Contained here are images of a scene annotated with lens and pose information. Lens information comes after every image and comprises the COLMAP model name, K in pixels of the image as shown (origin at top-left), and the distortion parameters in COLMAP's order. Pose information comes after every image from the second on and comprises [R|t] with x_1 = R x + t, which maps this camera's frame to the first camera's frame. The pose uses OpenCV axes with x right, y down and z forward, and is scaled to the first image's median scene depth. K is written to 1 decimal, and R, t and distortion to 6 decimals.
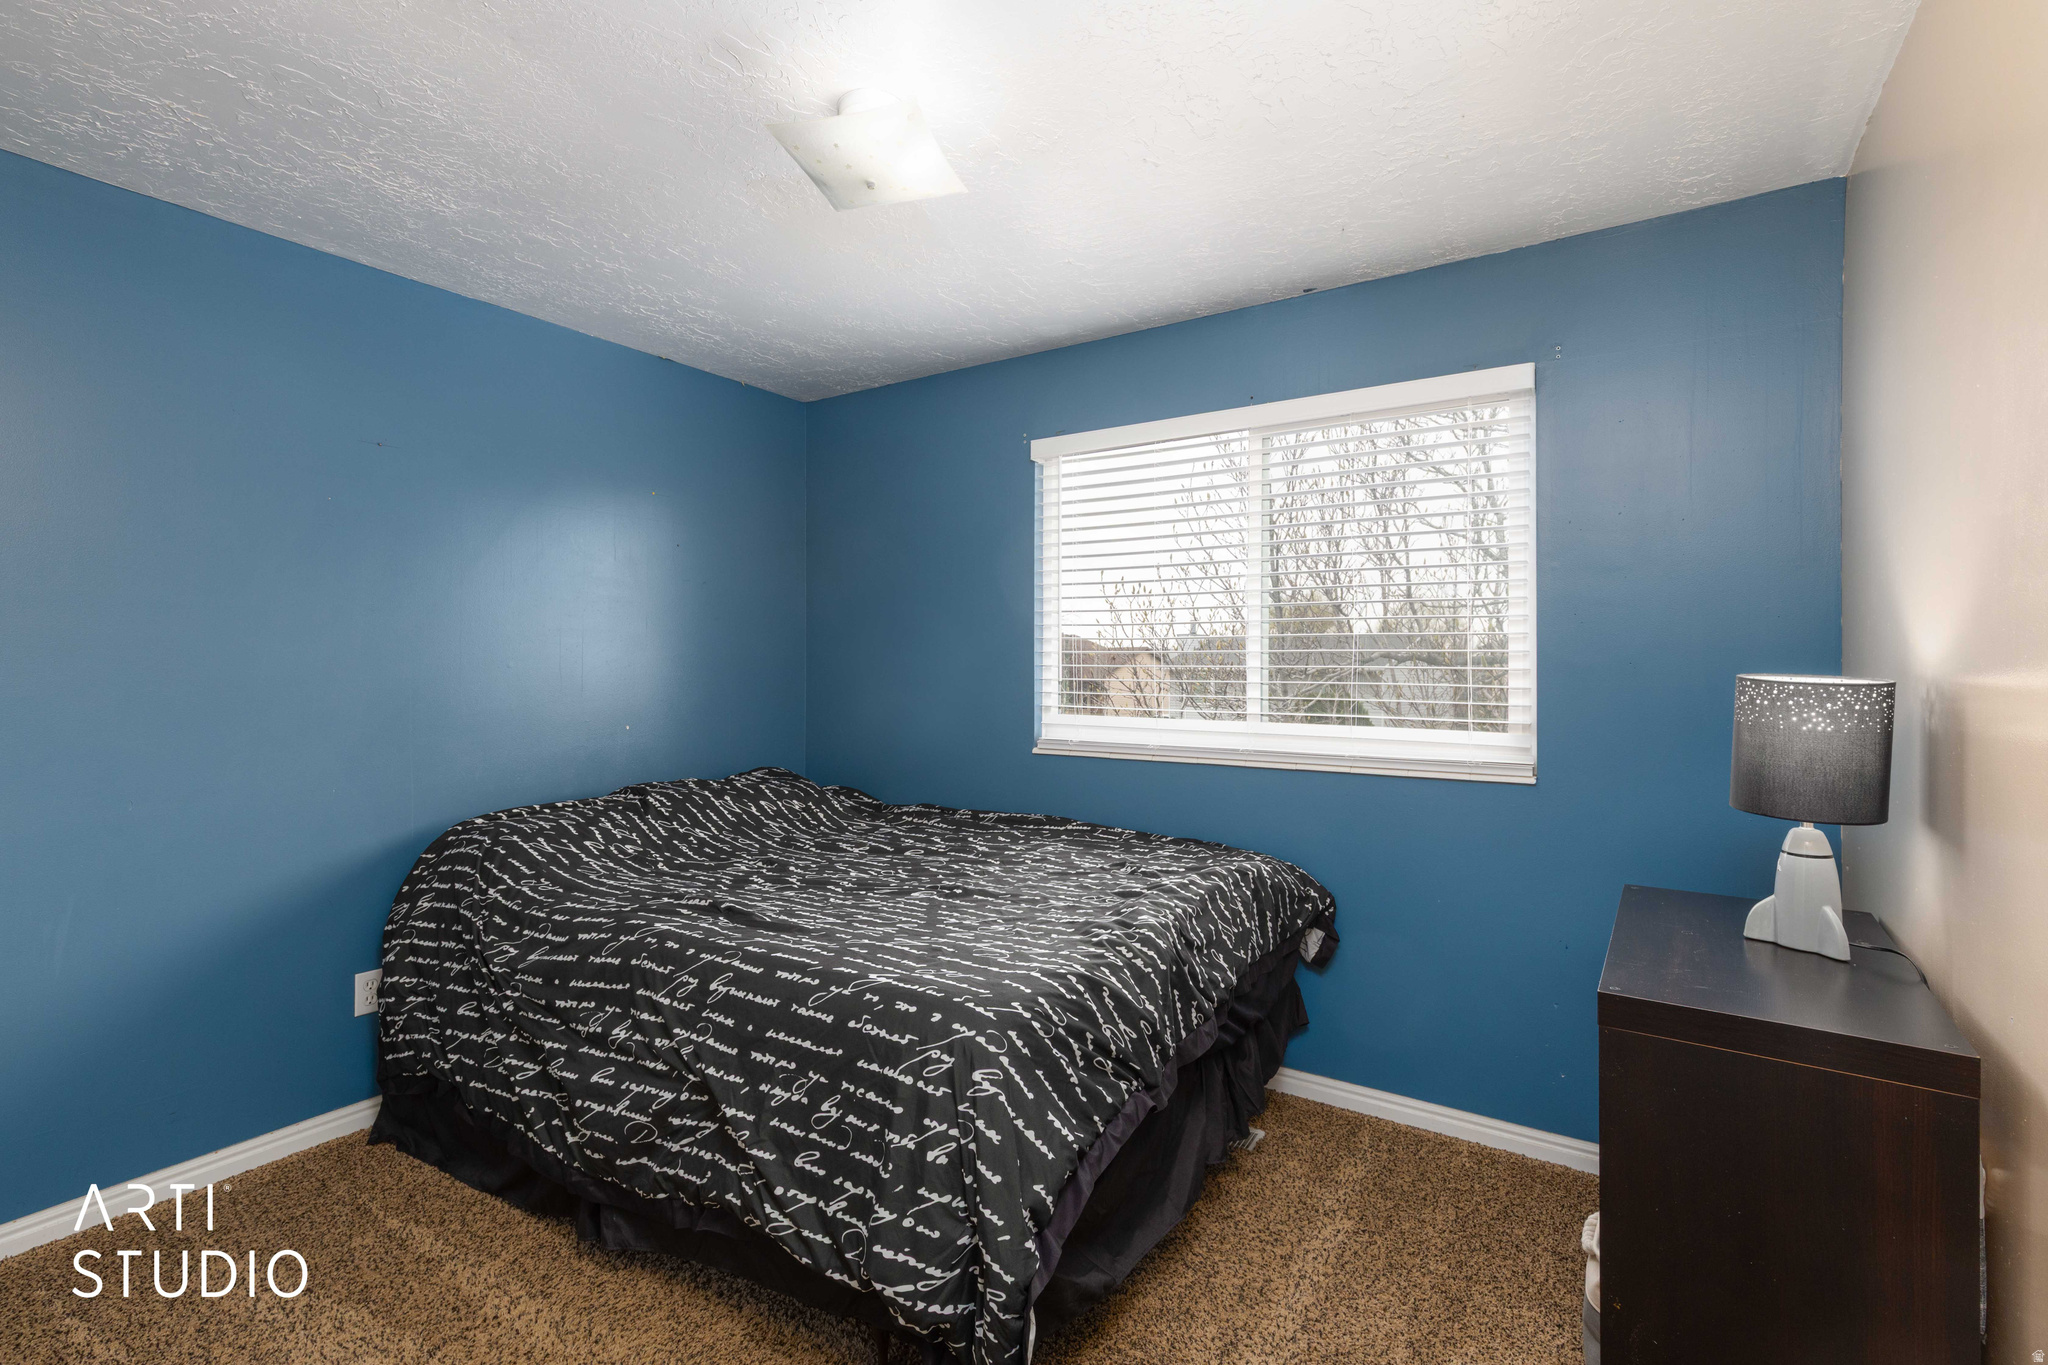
lens RADIAL K [[945.2, 0, 1016.0], [0, 945.2, 674.4], [0, 0, 1]] dist [-0.000878, -0.000067]
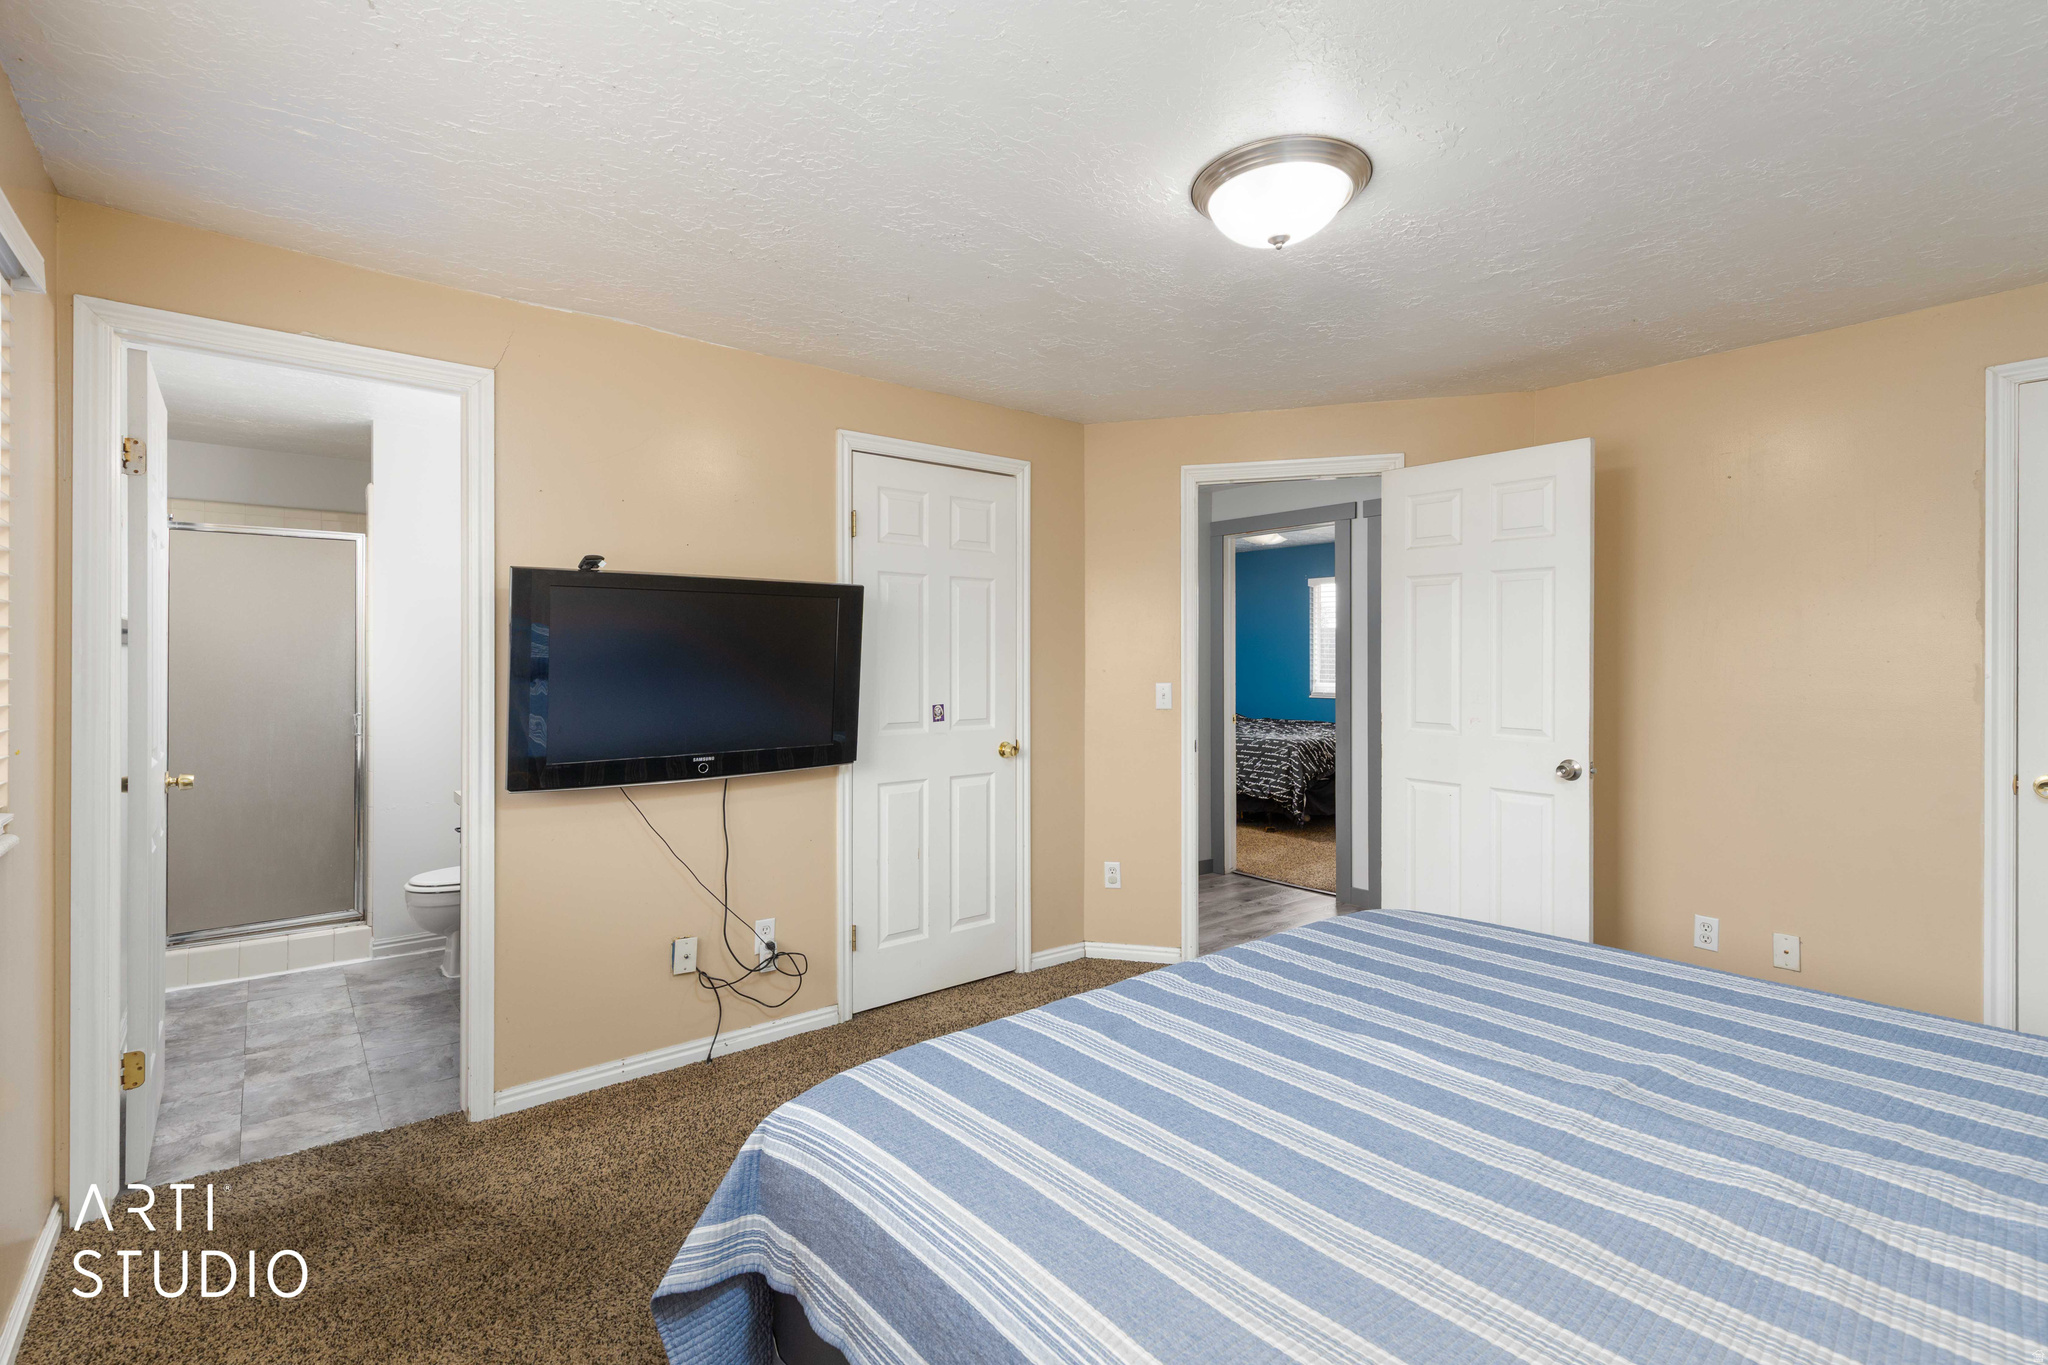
lens RADIAL K [[945.2, 0, 1025.4], [0, 945.2, 668.6], [0, 0, 1]] dist [-0.000878, -0.000067]
pose [[0.957500, -0.006458, -0.288359, 0.045000], [0.006183, 0.999979, -0.001864, 0.005614], [0.288365, 0.000002, 0.957520, -3.822302]]
